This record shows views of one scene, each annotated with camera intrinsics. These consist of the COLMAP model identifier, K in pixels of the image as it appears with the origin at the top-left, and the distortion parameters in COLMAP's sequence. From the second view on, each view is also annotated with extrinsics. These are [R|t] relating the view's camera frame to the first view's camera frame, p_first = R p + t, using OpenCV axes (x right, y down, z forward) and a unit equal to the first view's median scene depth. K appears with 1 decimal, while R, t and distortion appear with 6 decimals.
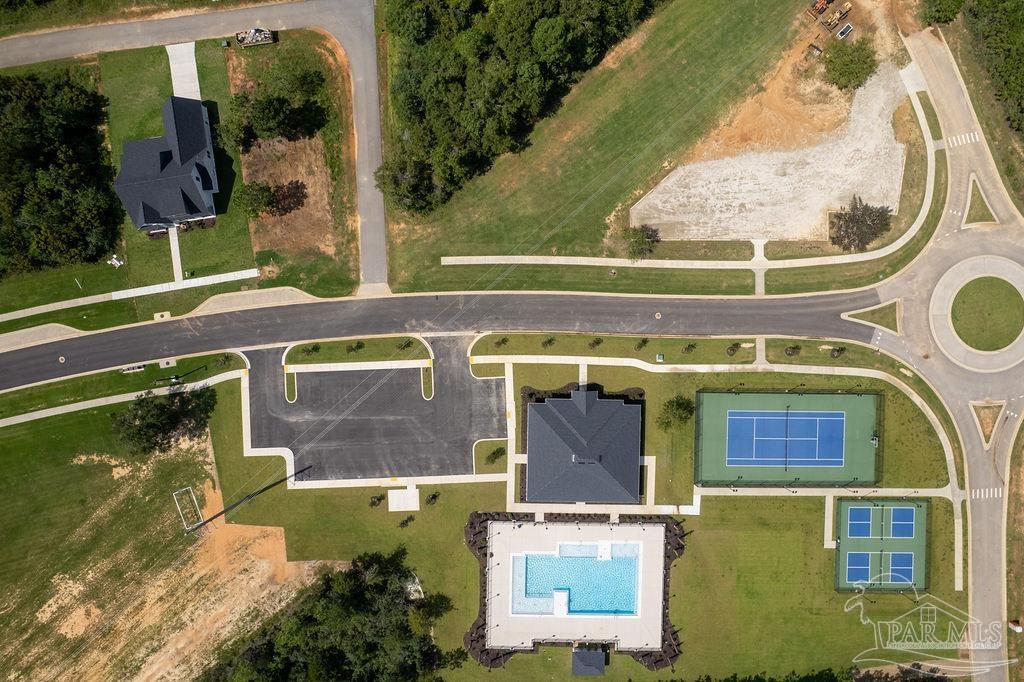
lens RADIAL K [[657.4, 0, 517.5], [0, 657.4, 342.2], [0, 0, 1]] dist [-0.074562, 0.072061]
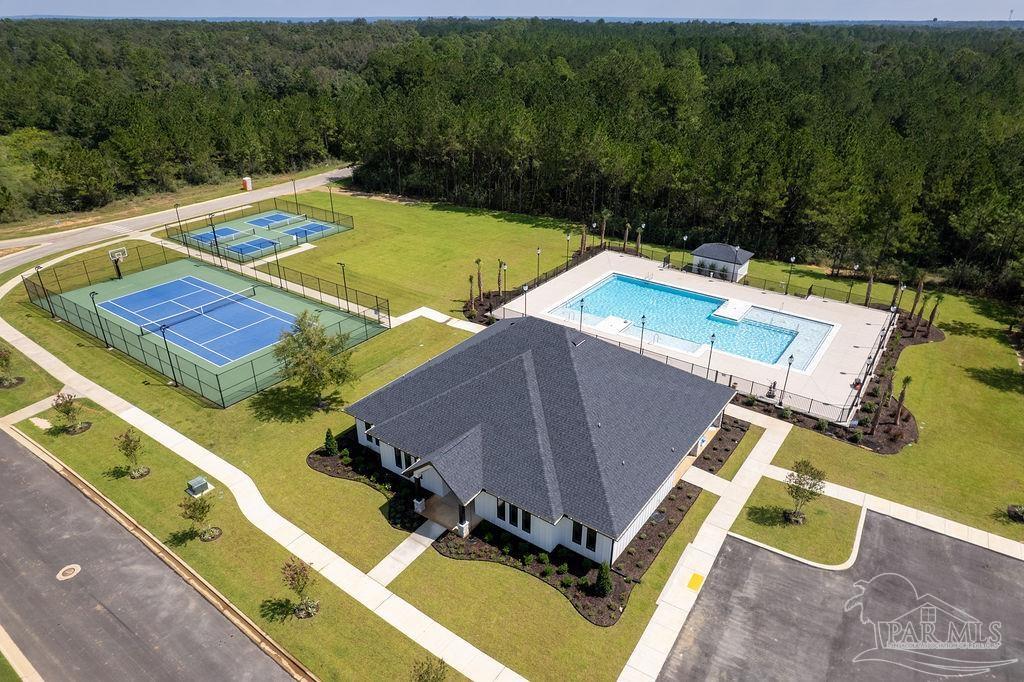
lens RADIAL K [[657.4, 0, 517.5], [0, 657.4, 342.2], [0, 0, 1]] dist [-0.074562, 0.072061]
pose [[-0.822773, -0.260425, 0.505196, -0.064268], [0.568368, -0.374648, 0.732528, -0.097907], [-0.001498, 0.889841, 0.456268, 0.780059]]
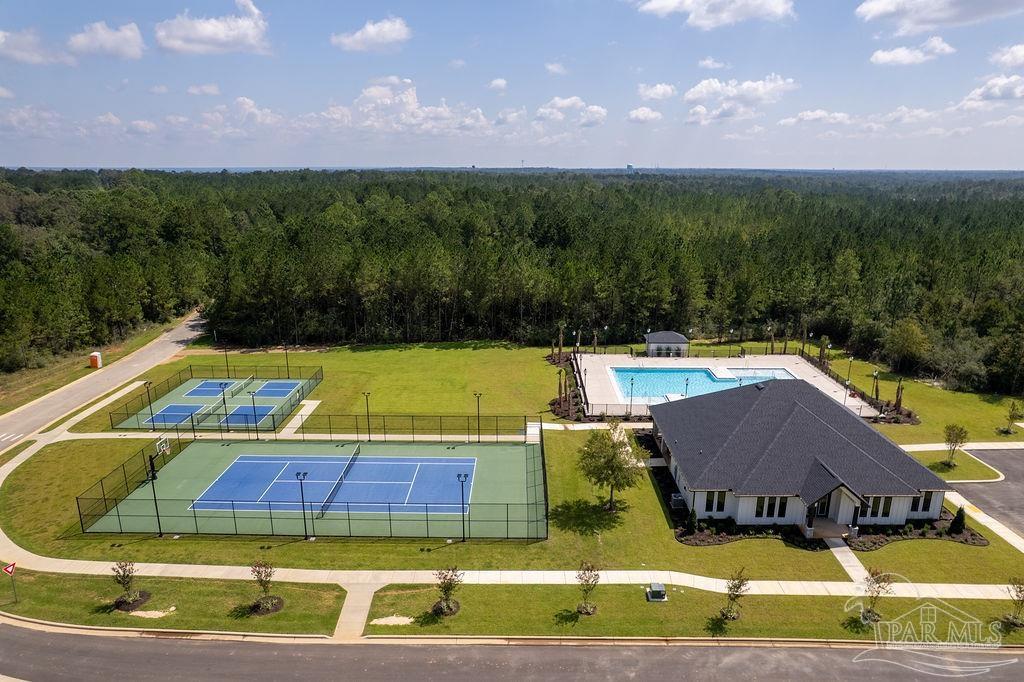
lens RADIAL K [[657.4, 0, 517.5], [0, 657.4, 342.2], [0, 0, 1]] dist [-0.074562, 0.072061]
pose [[-0.999952, -0.004107, -0.008923, 0.293955], [-0.007503, -0.266857, 0.963707, -0.269113], [-0.006339, 0.963727, 0.266814, 0.779926]]
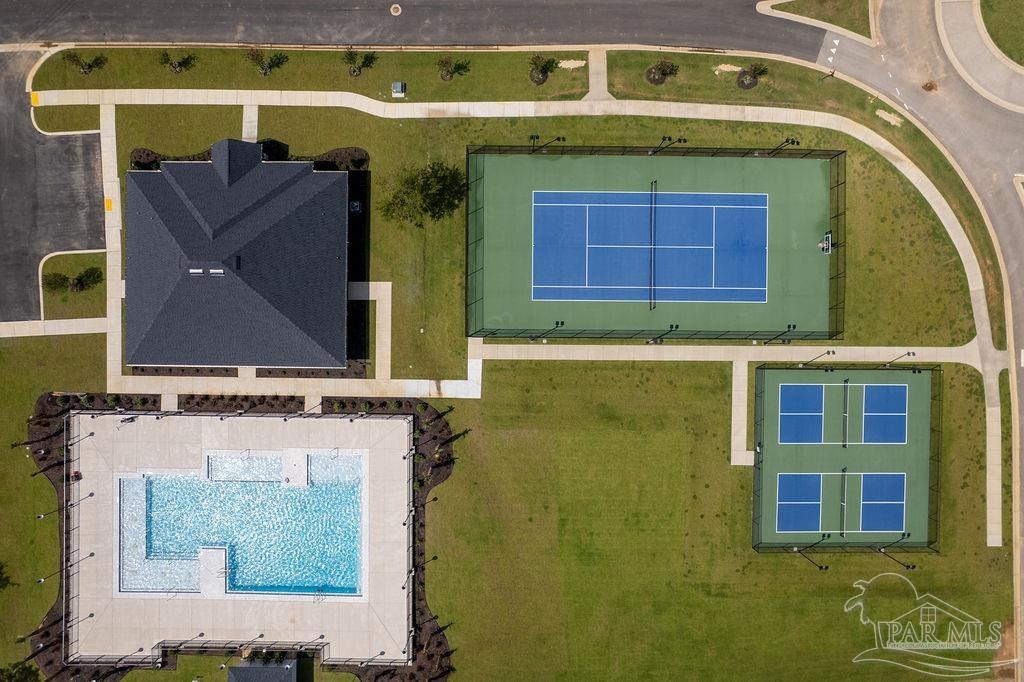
lens RADIAL K [[657.4, 0, 517.5], [0, 657.4, 342.2], [0, 0, 1]] dist [-0.074562, 0.072061]
pose [[0.999966, -0.007233, -0.004057, 0.310578], [0.007256, 0.999958, 0.005644, 0.218635], [0.004016, -0.005674, 0.999976, 0.490348]]
